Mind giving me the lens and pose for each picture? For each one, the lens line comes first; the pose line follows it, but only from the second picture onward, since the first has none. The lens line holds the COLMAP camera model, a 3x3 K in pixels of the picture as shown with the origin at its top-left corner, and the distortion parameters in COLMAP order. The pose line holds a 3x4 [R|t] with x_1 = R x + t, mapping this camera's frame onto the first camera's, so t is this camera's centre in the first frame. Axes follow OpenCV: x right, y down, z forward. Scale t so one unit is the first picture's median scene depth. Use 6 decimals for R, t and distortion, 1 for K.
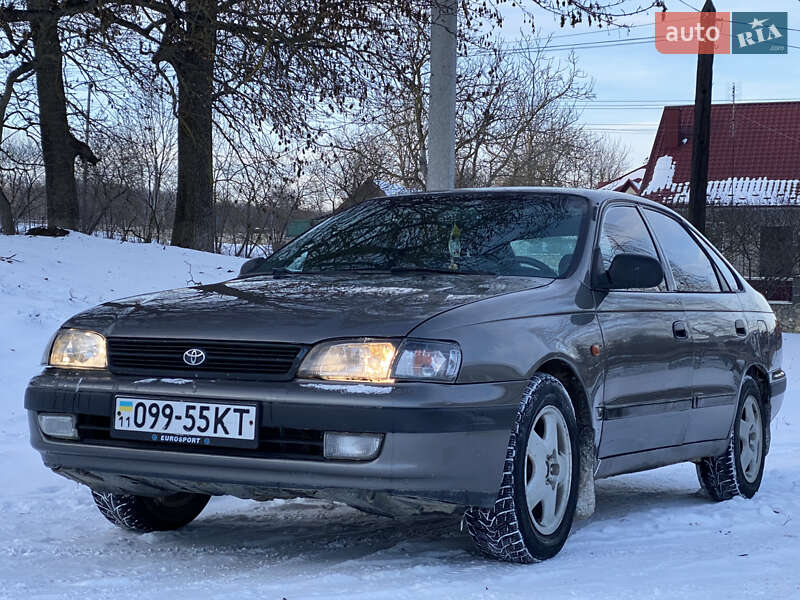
lens RADIAL K [[1470.1, 0, 400.0], [0, 1470.1, 300.0], [0, 0, 1]] dist [0.134507, 0.166316]
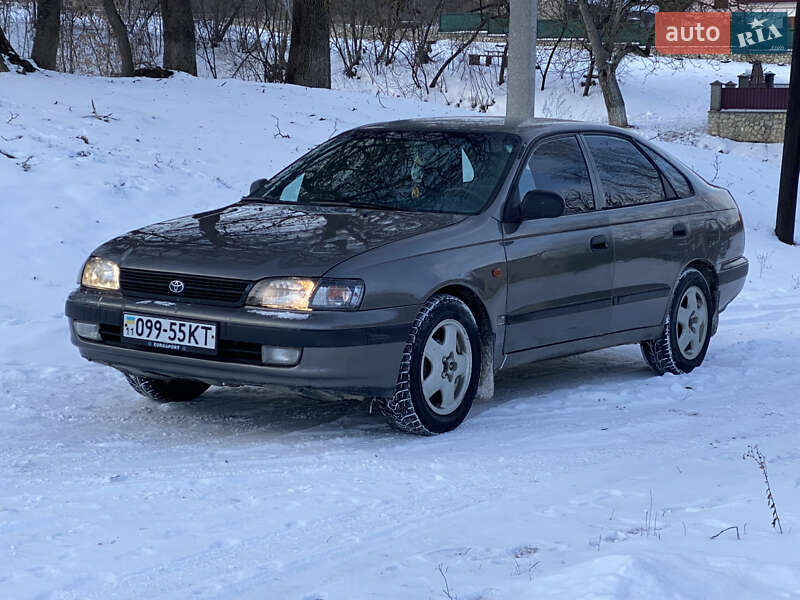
lens RADIAL K [[1689.2, 0, 400.8], [0, 1689.2, 321.3], [0, 0, 1]] dist [0.082851, 0.515798]
pose [[0.993101, 0.012282, -0.116621, 0.251244], [0.004299, 0.990019, 0.140868, -0.149594], [0.117187, -0.140397, 0.983136, -0.531338]]
